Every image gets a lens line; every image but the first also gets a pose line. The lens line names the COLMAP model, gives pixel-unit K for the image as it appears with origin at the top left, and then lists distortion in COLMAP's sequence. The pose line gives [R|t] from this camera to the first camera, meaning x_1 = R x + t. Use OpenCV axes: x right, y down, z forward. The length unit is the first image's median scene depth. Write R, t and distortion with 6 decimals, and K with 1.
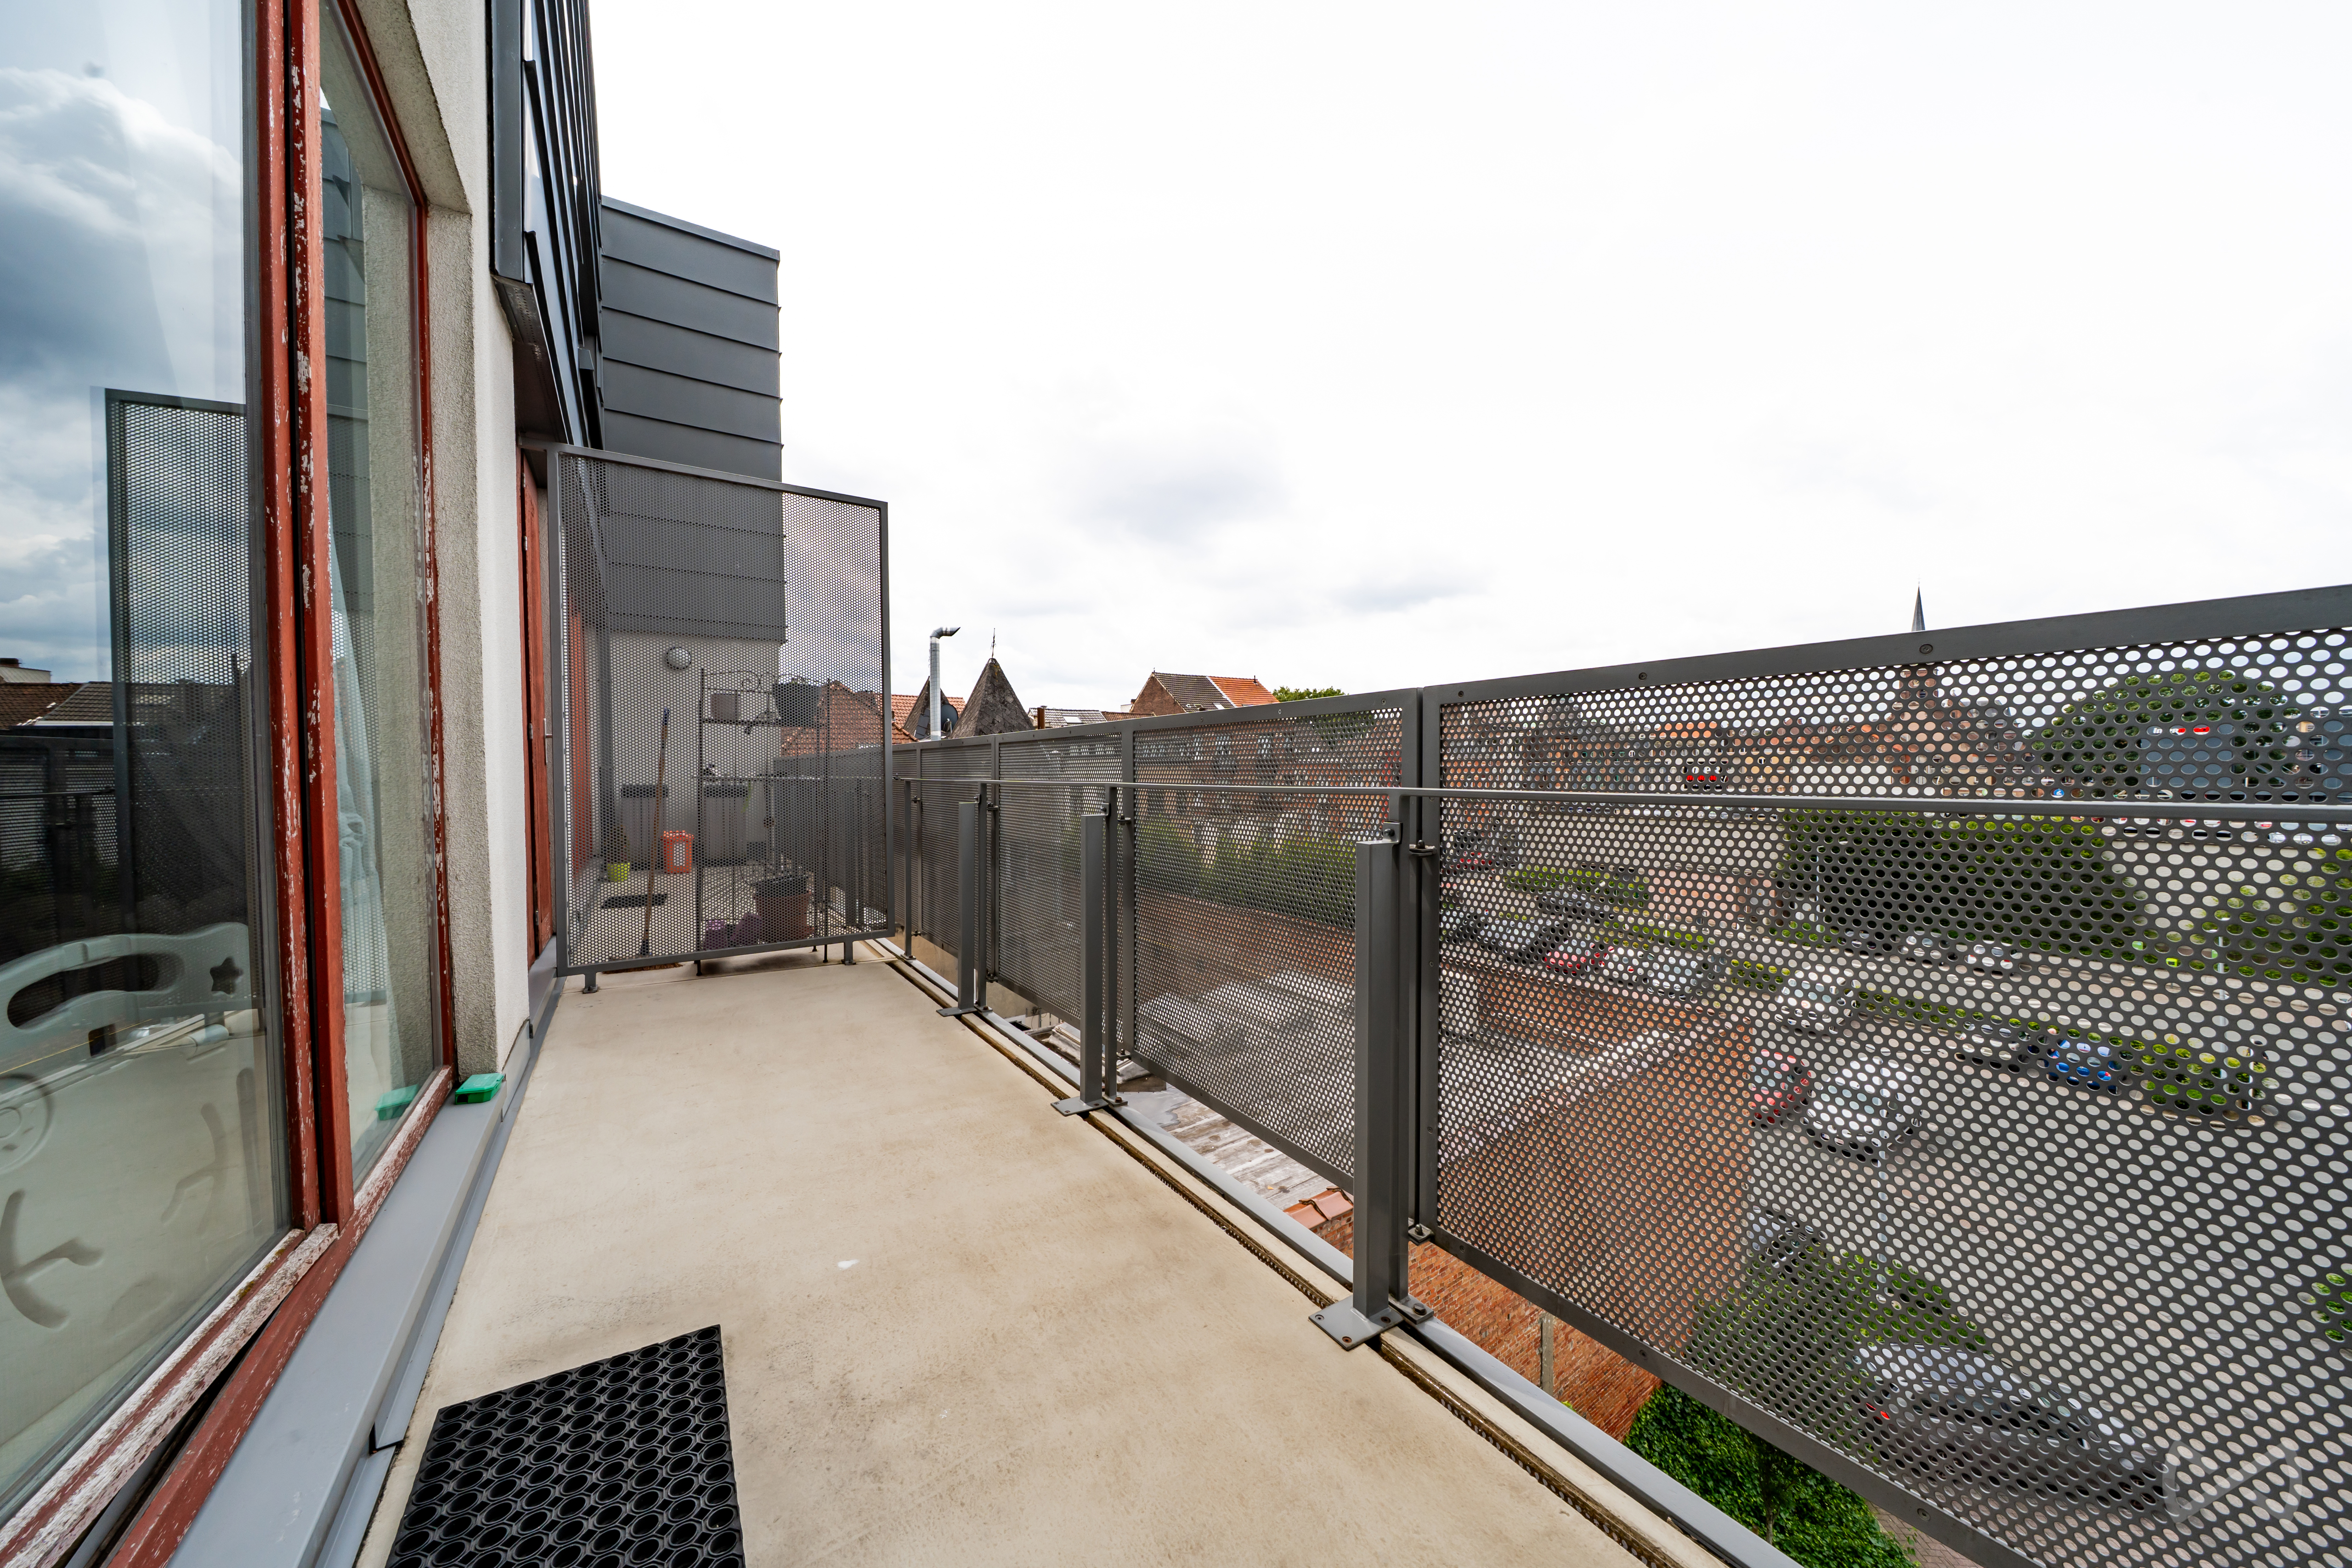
lens RADIAL K [[784.2, 0, 1175.4], [0, 784.2, 789.8], [0, 0, 1]] dist [-0.001000, -0.000080]
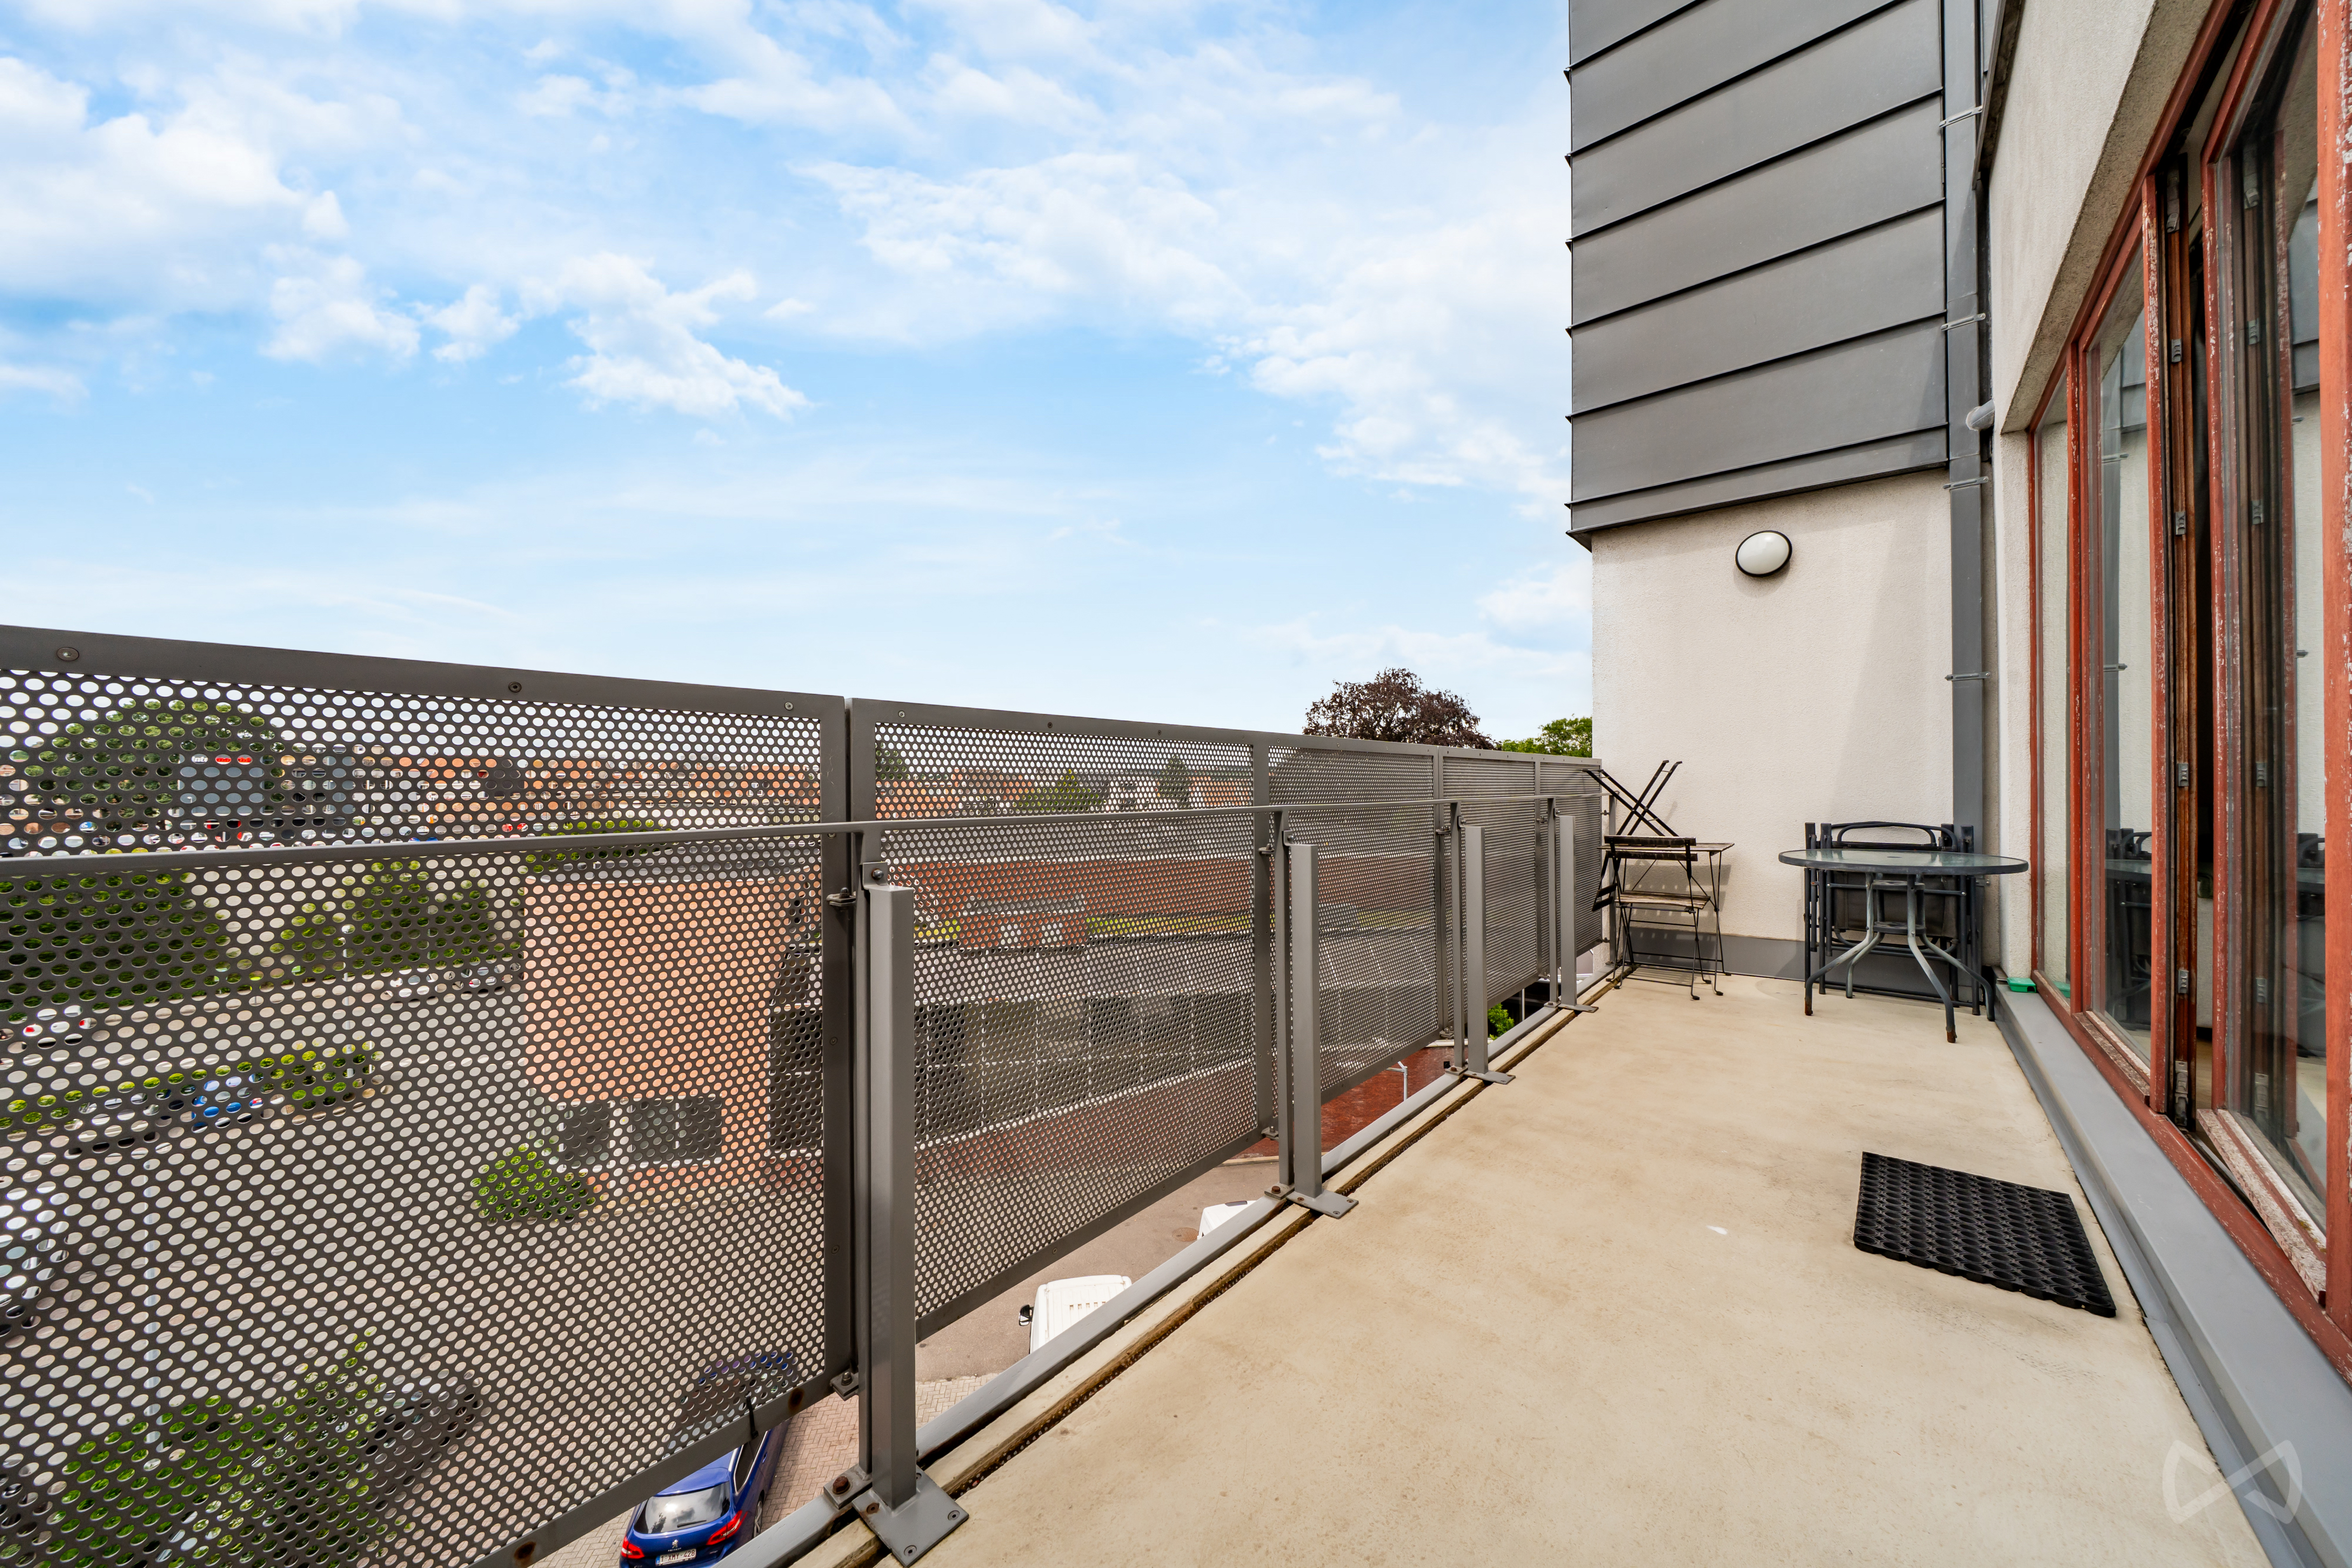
lens RADIAL K [[795.9, 0, 1171.3], [0, 795.9, 779.7], [0, 0, 1]] dist [-0.008141, -0.000260]
pose [[-0.251714, 0.018914, 0.967617, -1.063259], [0.026605, 0.999566, -0.012617, -0.025758], [-0.967436, 0.022567, -0.252109, 1.629932]]
